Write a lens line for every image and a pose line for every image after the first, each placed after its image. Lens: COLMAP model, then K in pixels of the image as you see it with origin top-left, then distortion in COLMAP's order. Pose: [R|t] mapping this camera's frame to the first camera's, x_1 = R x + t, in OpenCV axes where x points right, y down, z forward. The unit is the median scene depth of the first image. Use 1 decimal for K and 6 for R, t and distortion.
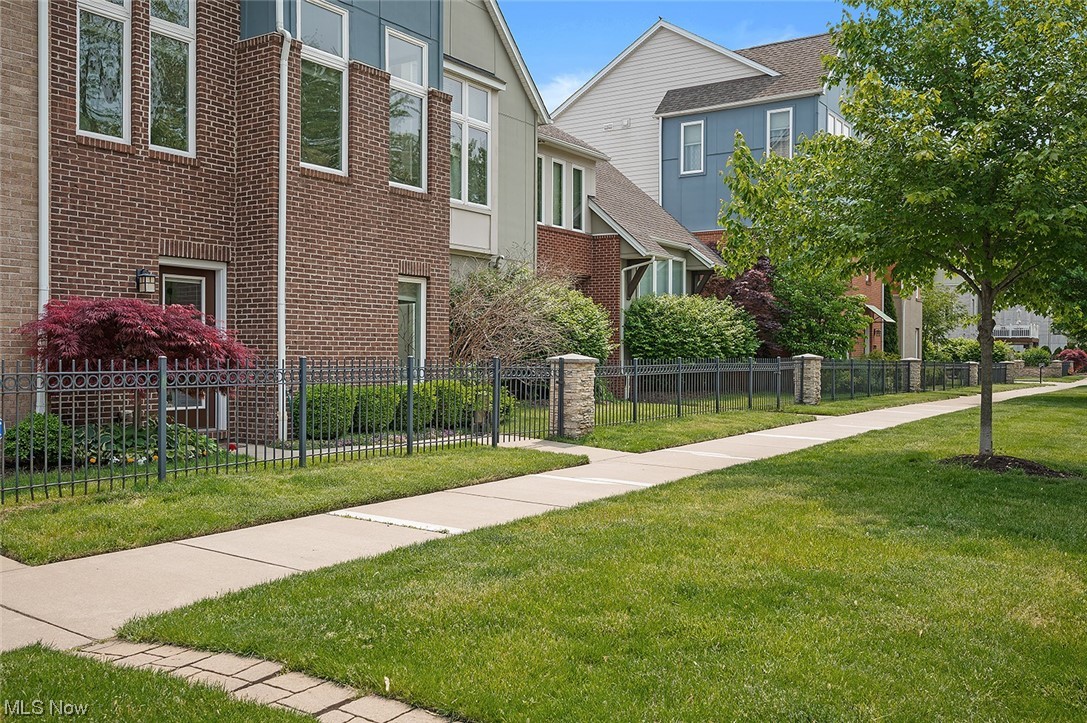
lens RADIAL K [[922.8, 0, 543.7], [0, 922.8, 357.6], [0, 0, 1]] dist [0.007013, 0.003250]
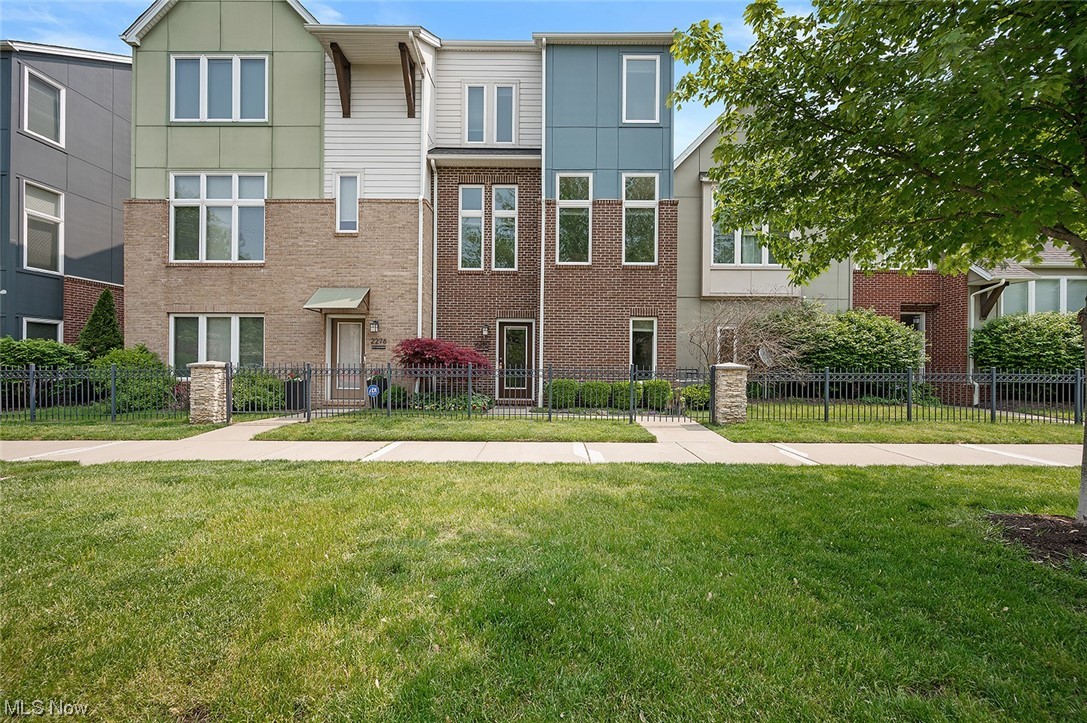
lens RADIAL K [[432.8, 0, 543.1], [0, 432.8, 364.5], [0, 0, 1]] dist [0.003685, 0.000394]
pose [[0.565586, -0.000177, -0.824689, 0.405205], [-0.009726, 0.999929, -0.006884, 0.005156], [0.824632, 0.011914, 0.565544, 0.418258]]
